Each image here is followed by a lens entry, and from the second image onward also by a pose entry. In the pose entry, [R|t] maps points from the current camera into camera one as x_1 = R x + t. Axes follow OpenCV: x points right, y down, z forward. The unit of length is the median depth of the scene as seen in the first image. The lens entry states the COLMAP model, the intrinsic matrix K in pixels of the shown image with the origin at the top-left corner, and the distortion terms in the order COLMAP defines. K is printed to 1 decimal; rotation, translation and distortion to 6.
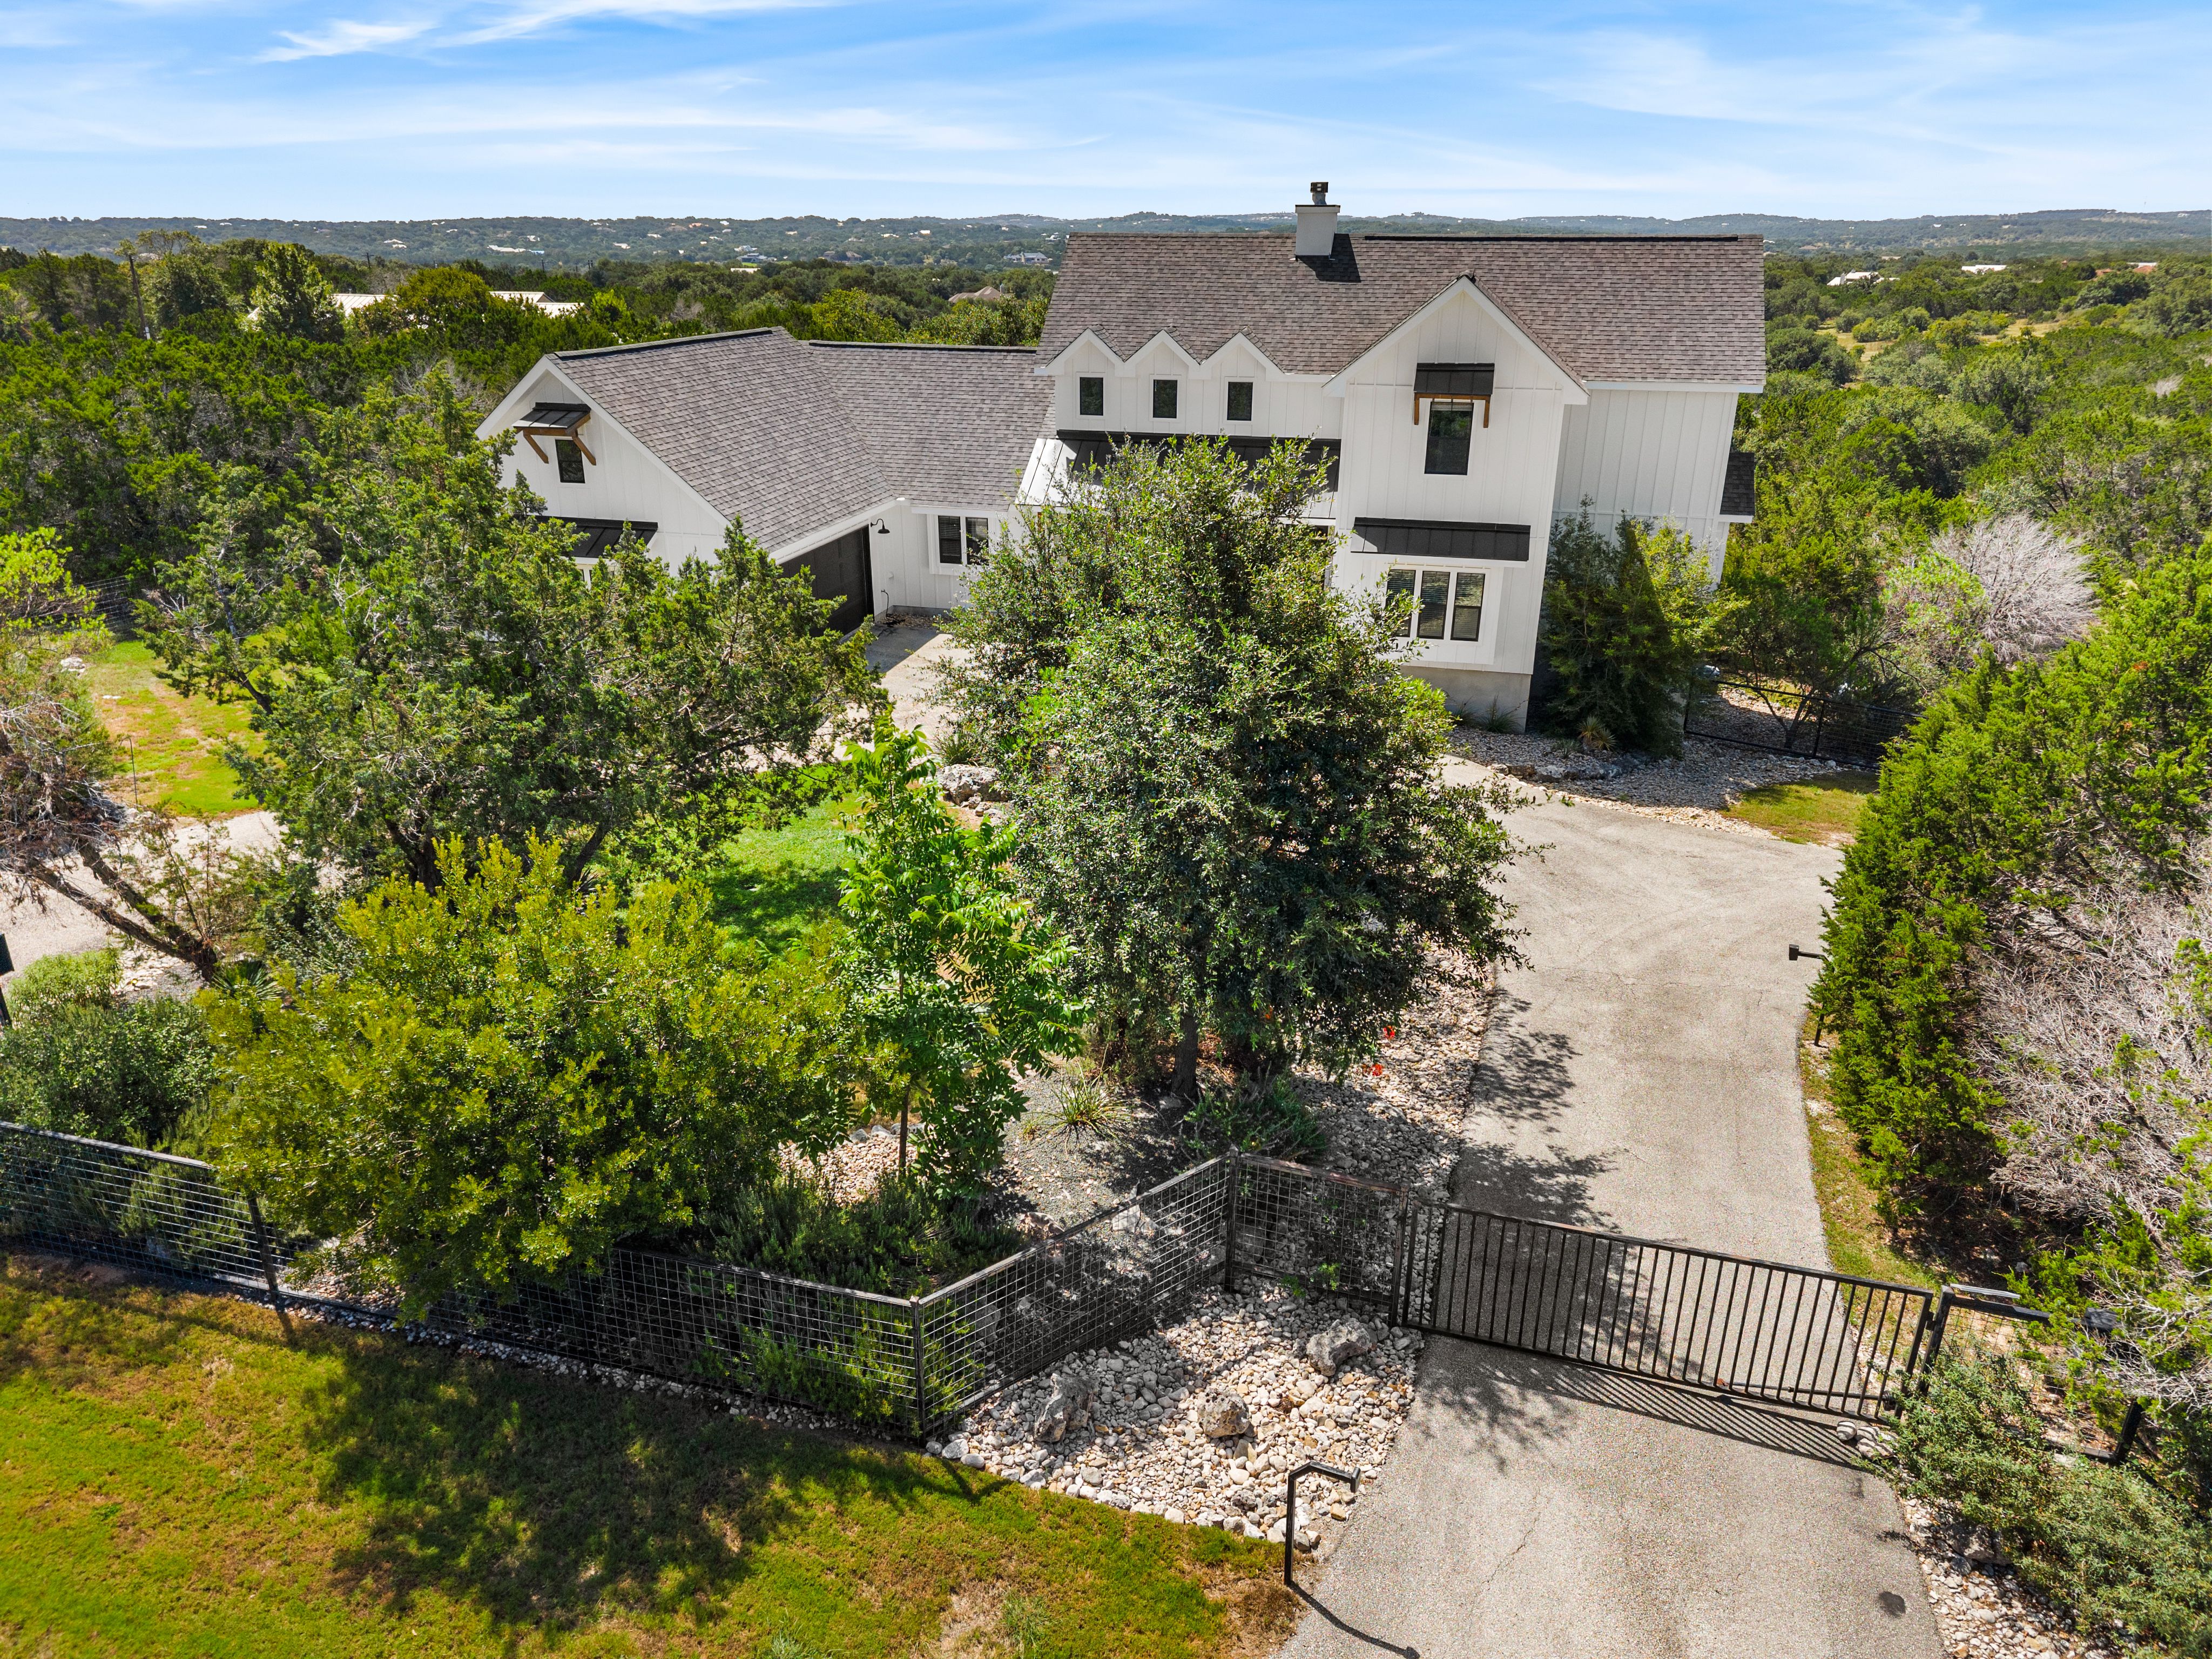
lens RADIAL K [[1461.0, 0, 1103.5], [0, 1461.0, 871.1], [0, 0, 1]] dist [0.000568, -0.001582]
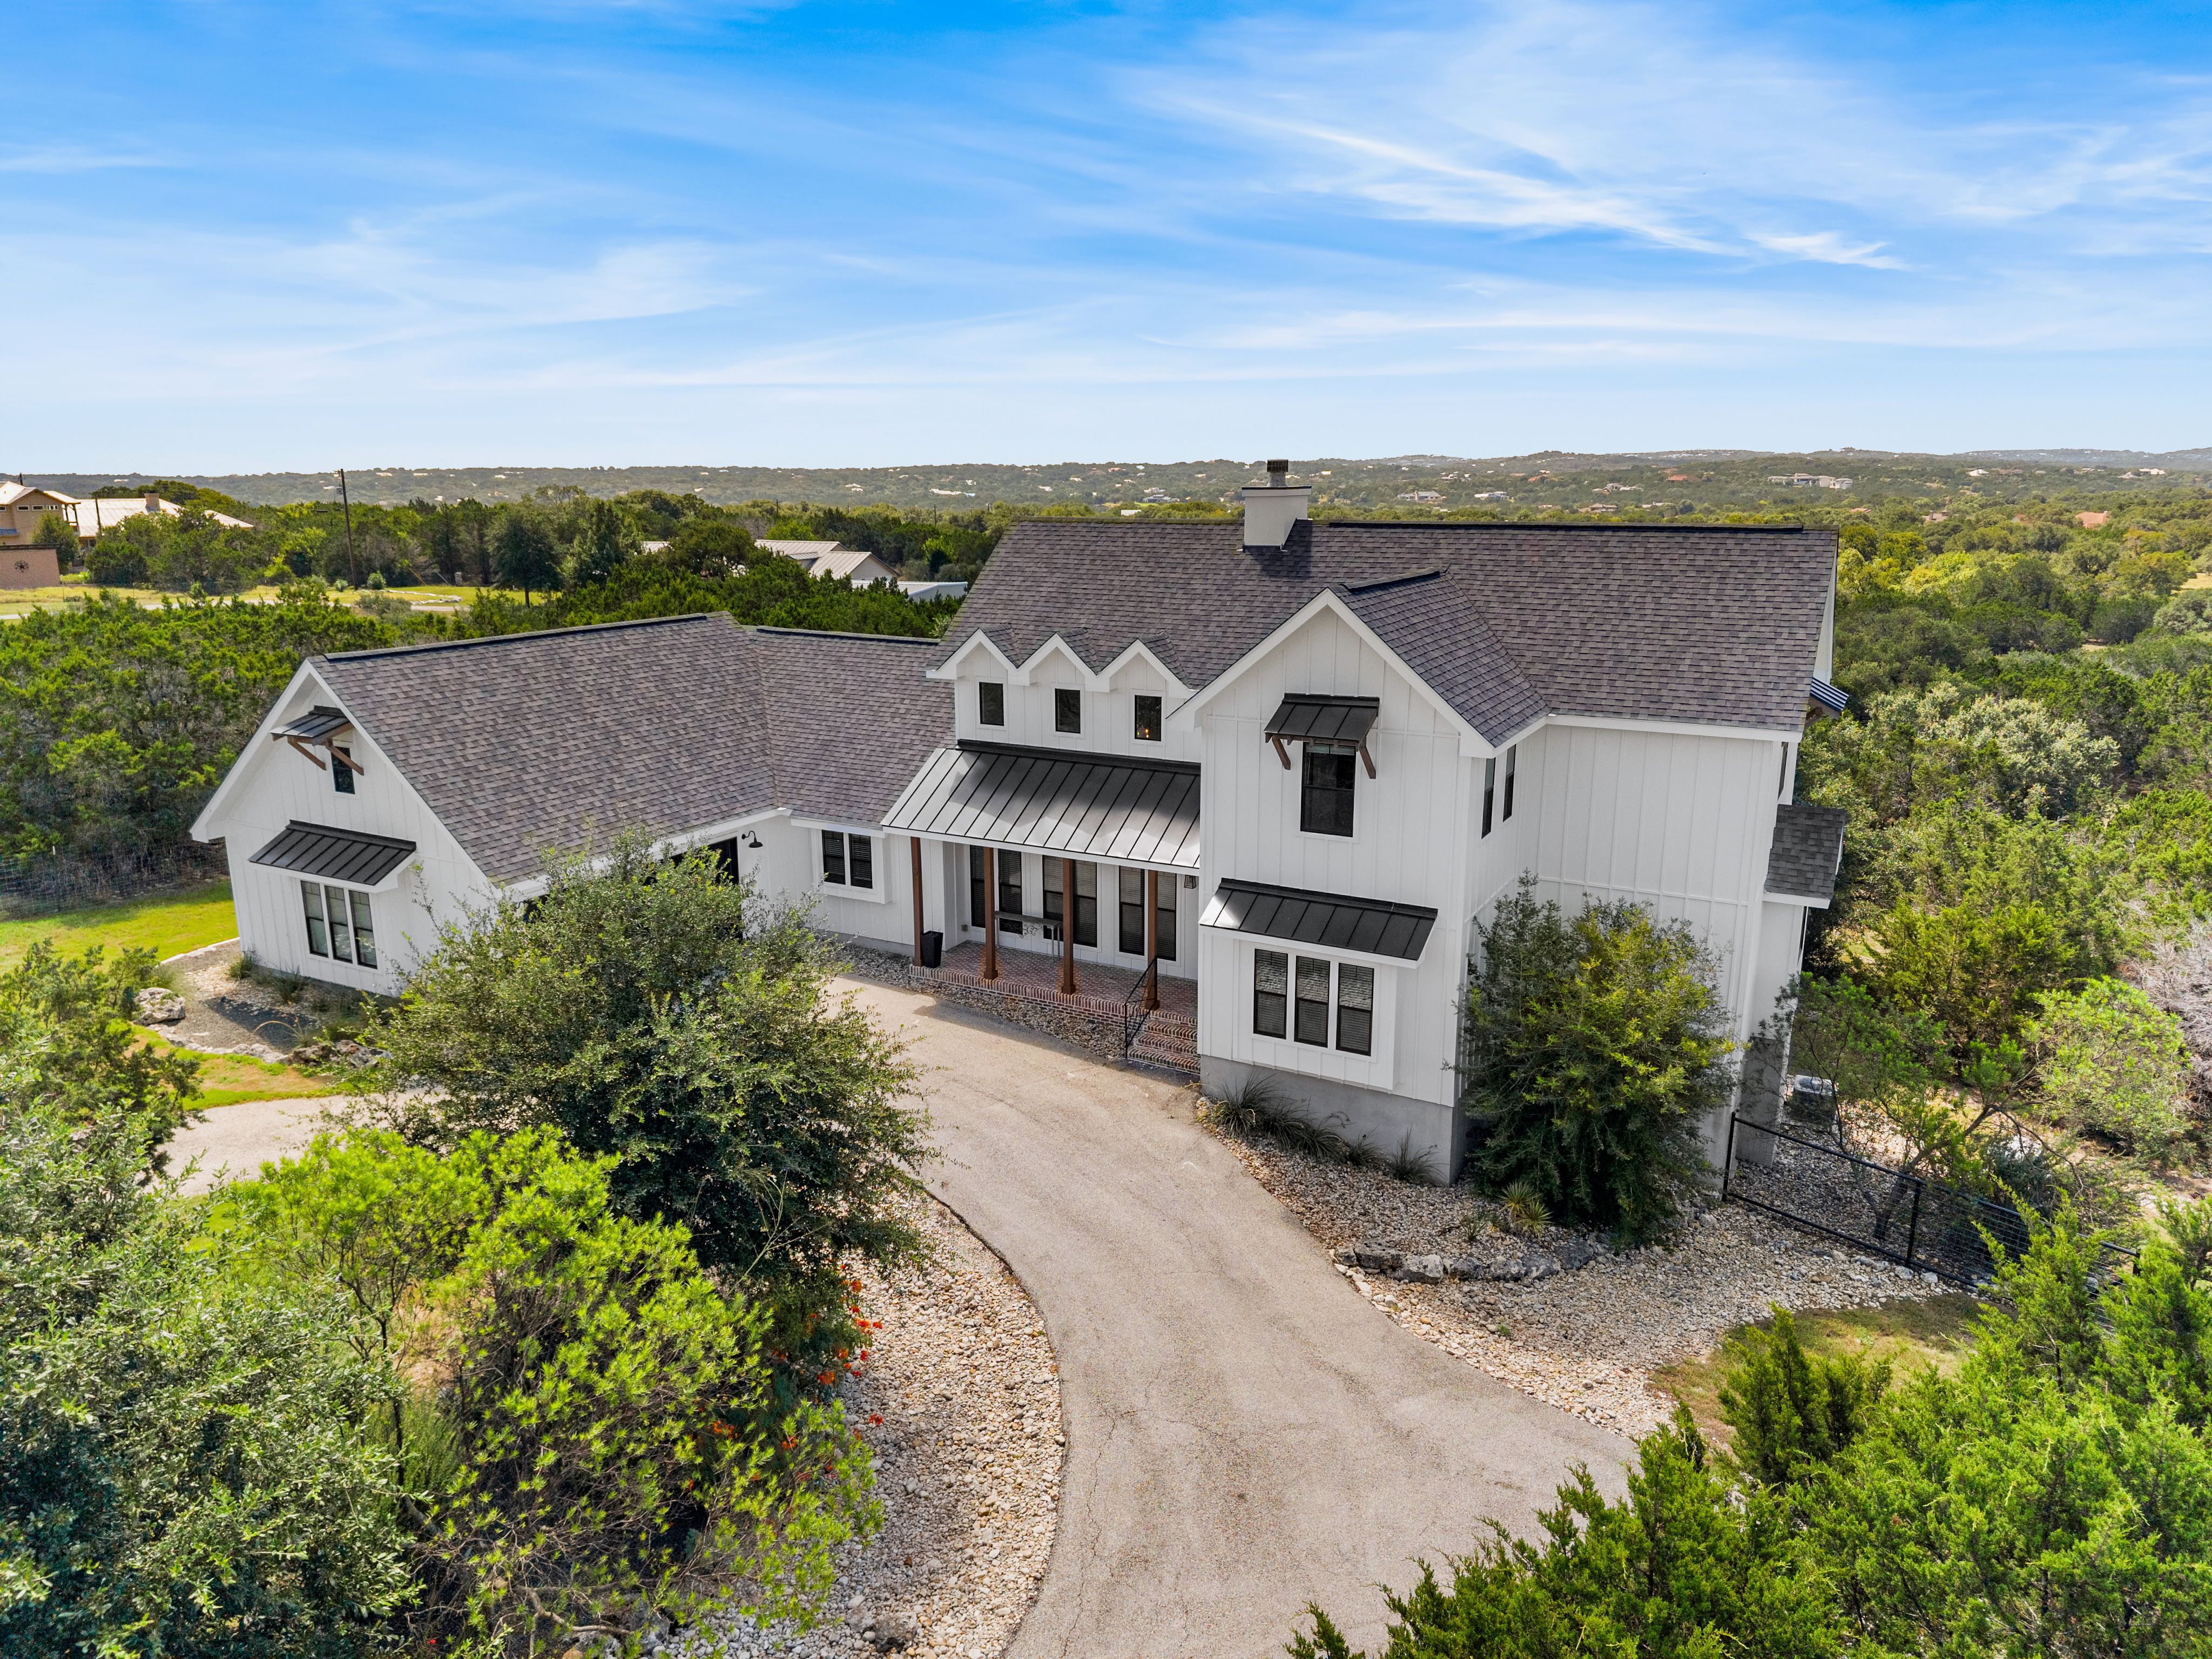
lens RADIAL K [[1456.2, 0, 1079.1], [0, 1456.2, 856.7], [0, 0, 1]] dist [0.077388, -0.141904]
pose [[0.962993, 0.059756, -0.262818, 0.308866], [-0.100001, 0.984727, -0.142521, -0.139281], [0.250287, 0.163529, 0.954261, 0.249391]]
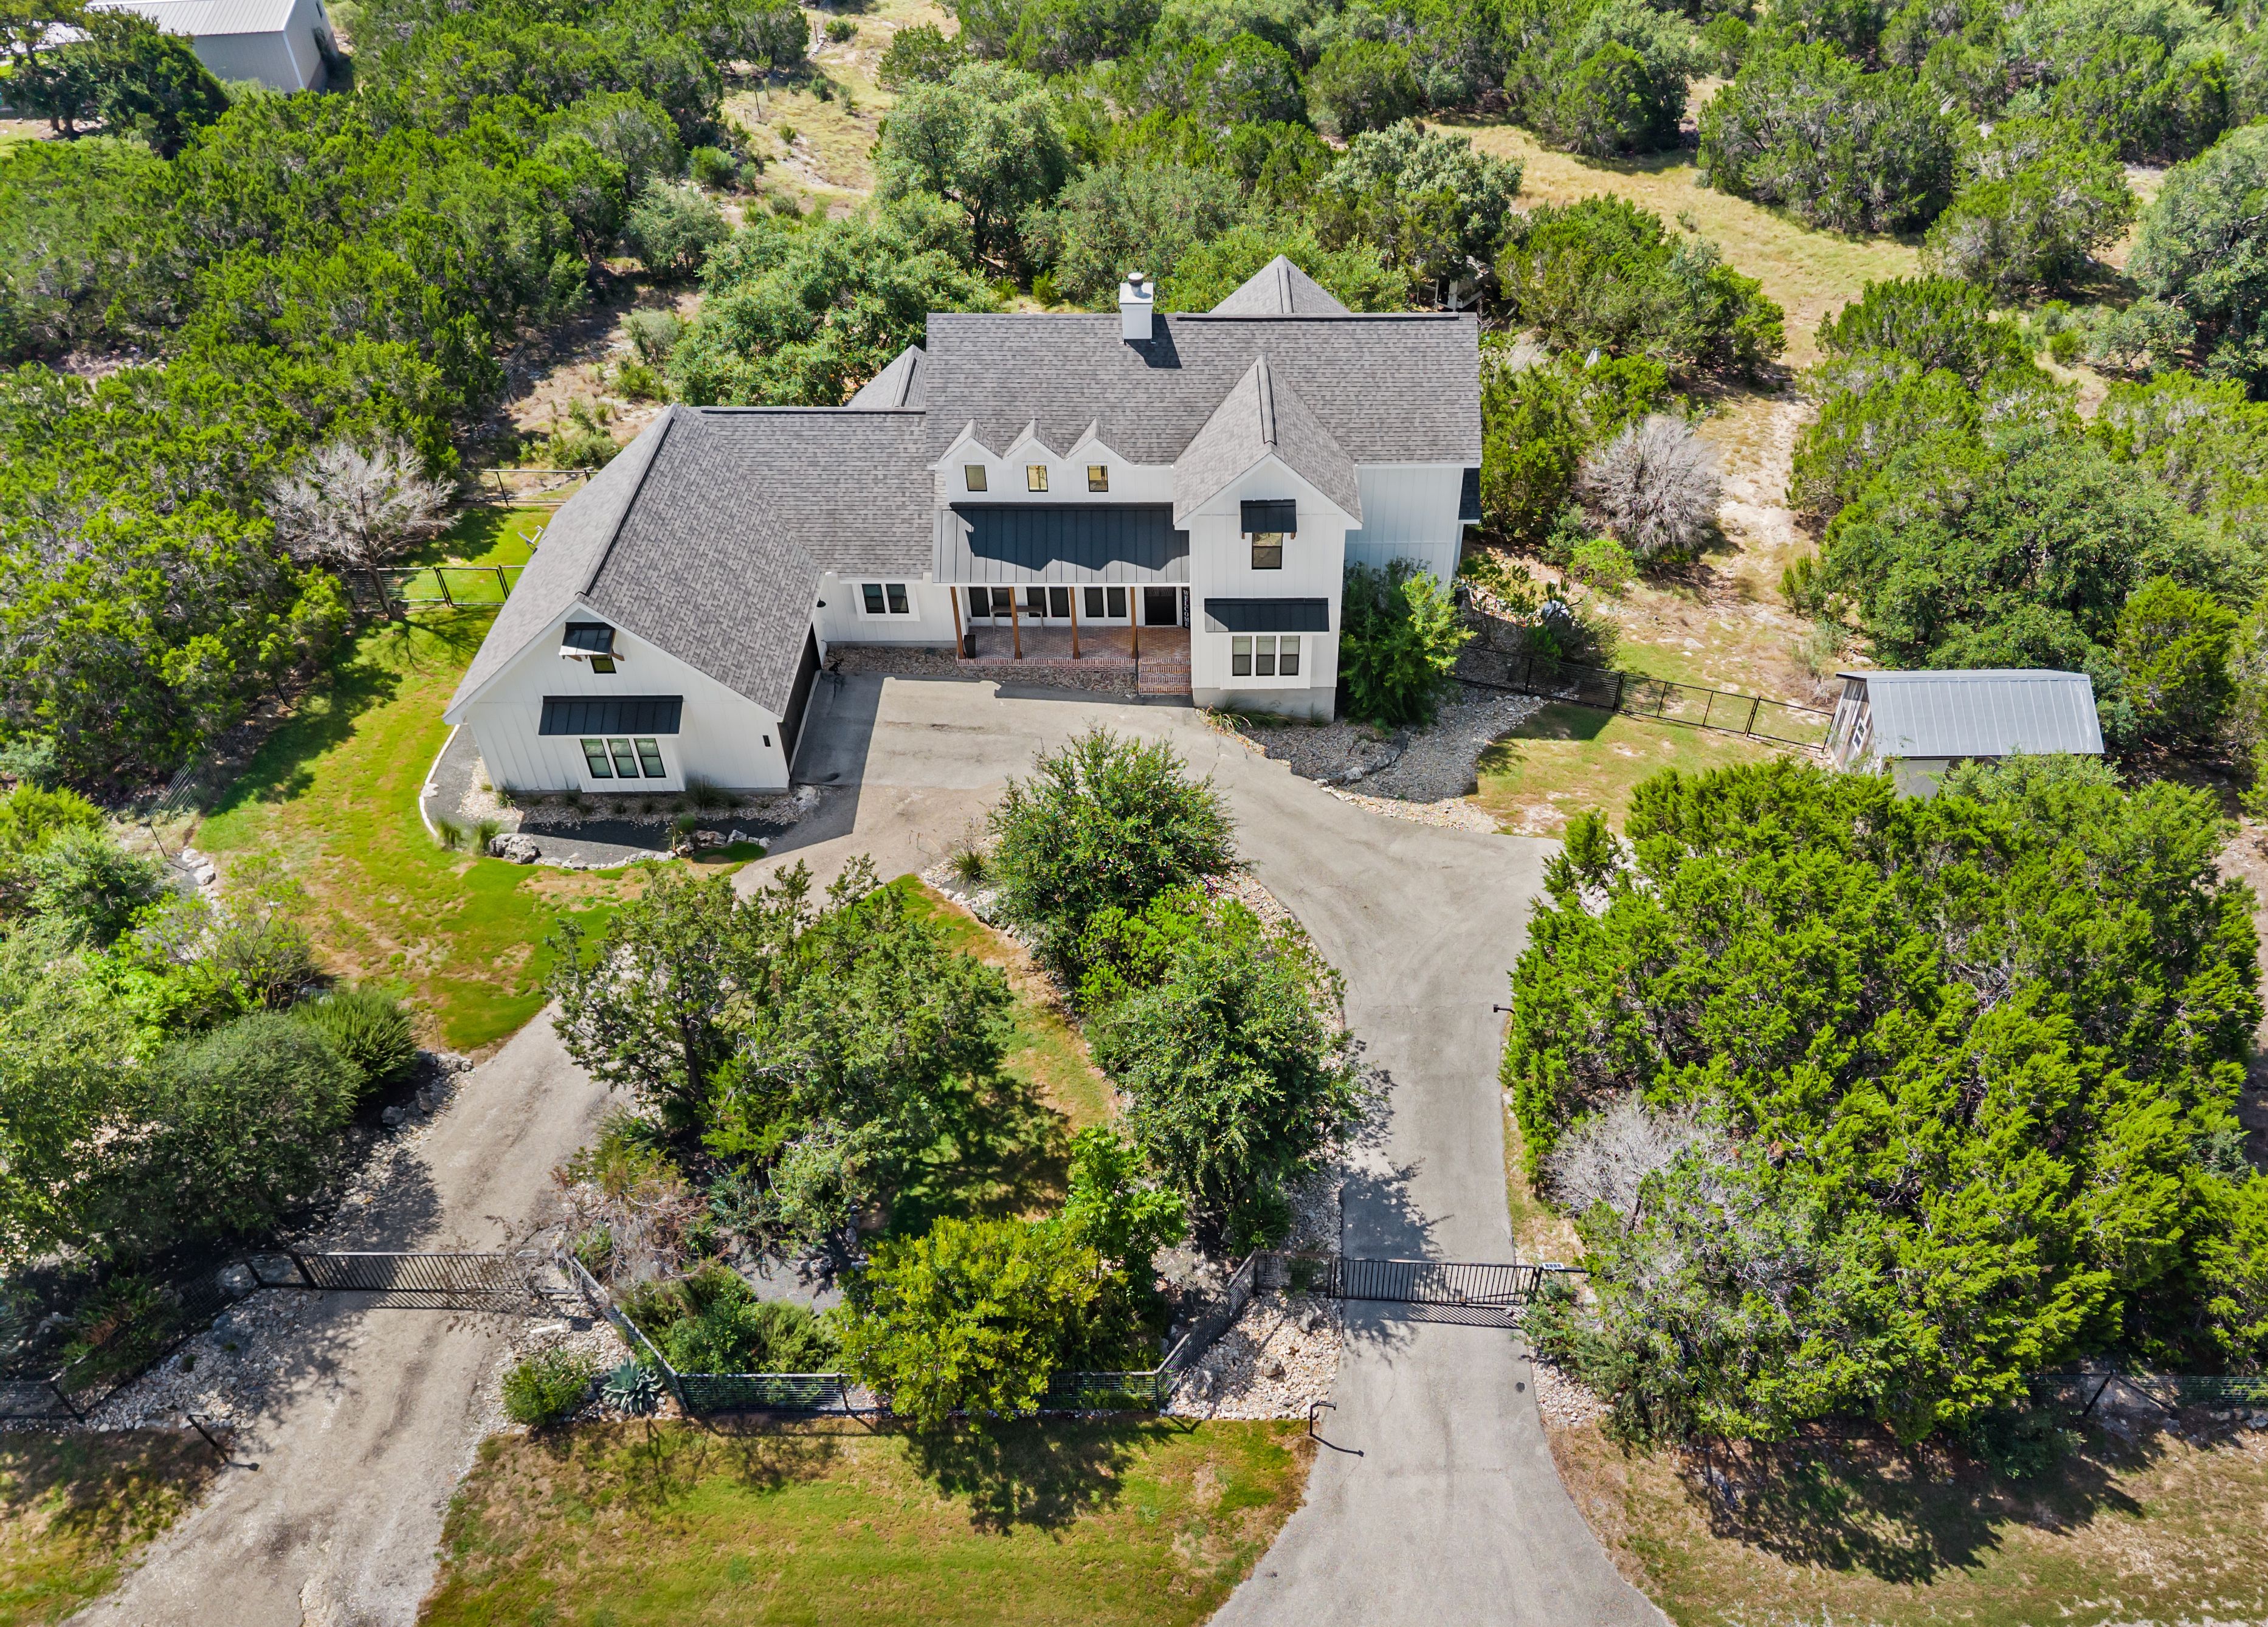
lens RADIAL K [[1659.3, 0, 1243.6], [0, 1659.3, 825.2], [0, 0, 1]] dist [0.011355, -0.000479]
pose [[0.963579, -0.167221, 0.208694, -0.152515], [0.098391, 0.947327, 0.304780, -0.521182], [-0.248667, -0.273146, 0.929277, -0.516375]]
